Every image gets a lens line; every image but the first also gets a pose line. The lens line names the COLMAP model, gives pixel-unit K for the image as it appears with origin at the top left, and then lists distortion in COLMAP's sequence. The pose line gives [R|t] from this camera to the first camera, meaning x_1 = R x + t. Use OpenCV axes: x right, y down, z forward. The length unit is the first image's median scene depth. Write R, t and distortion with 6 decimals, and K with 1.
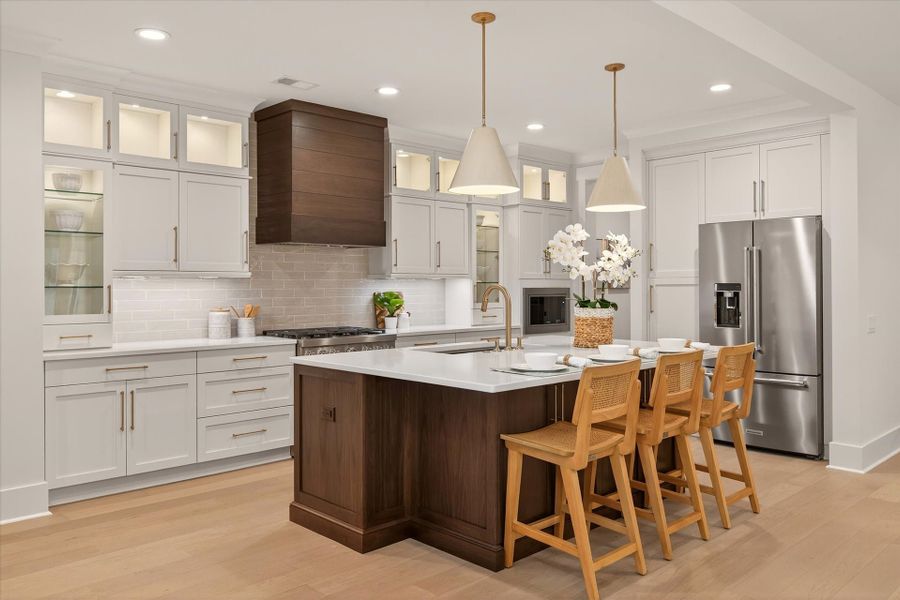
lens RADIAL K [[690.2, 0, 449.9], [0, 690.2, 292.0], [0, 0, 1]] dist [0.010307, 0.000770]
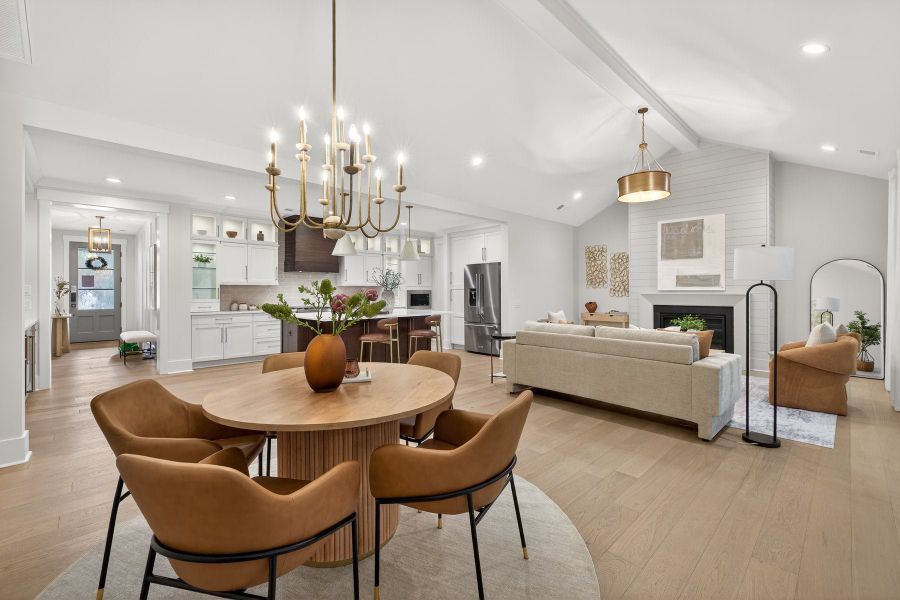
lens RADIAL K [[384.1, 0, 458.4], [0, 384.1, 292.9], [0, 0, 1]] dist [-0.000951, -0.000187]
pose [[0.999861, 0.005637, 0.015708, 0.328348], [-0.005562, 0.999973, -0.004816, 0.010524], [-0.015735, 0.004728, 0.999865, -0.390995]]
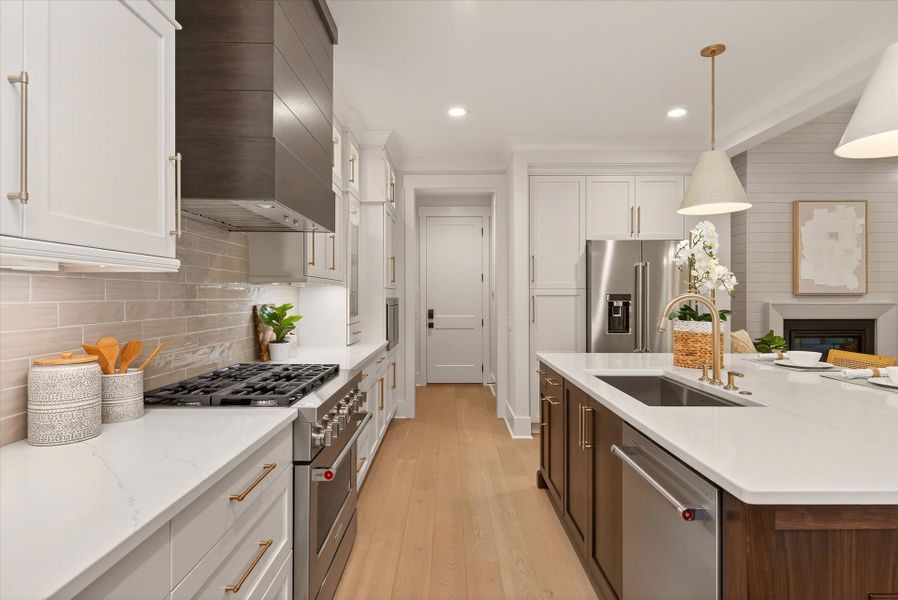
lens RADIAL K [[490.3, 0, 447.5], [0, 490.3, 297.0], [0, 0, 1]] dist [0.005589, 0.000321]
pose [[0.693112, 0.002152, 0.720827, -0.364089], [0.002987, 0.999978, -0.005857, -0.004294], [-0.720824, 0.006213, 0.693090, 0.646814]]
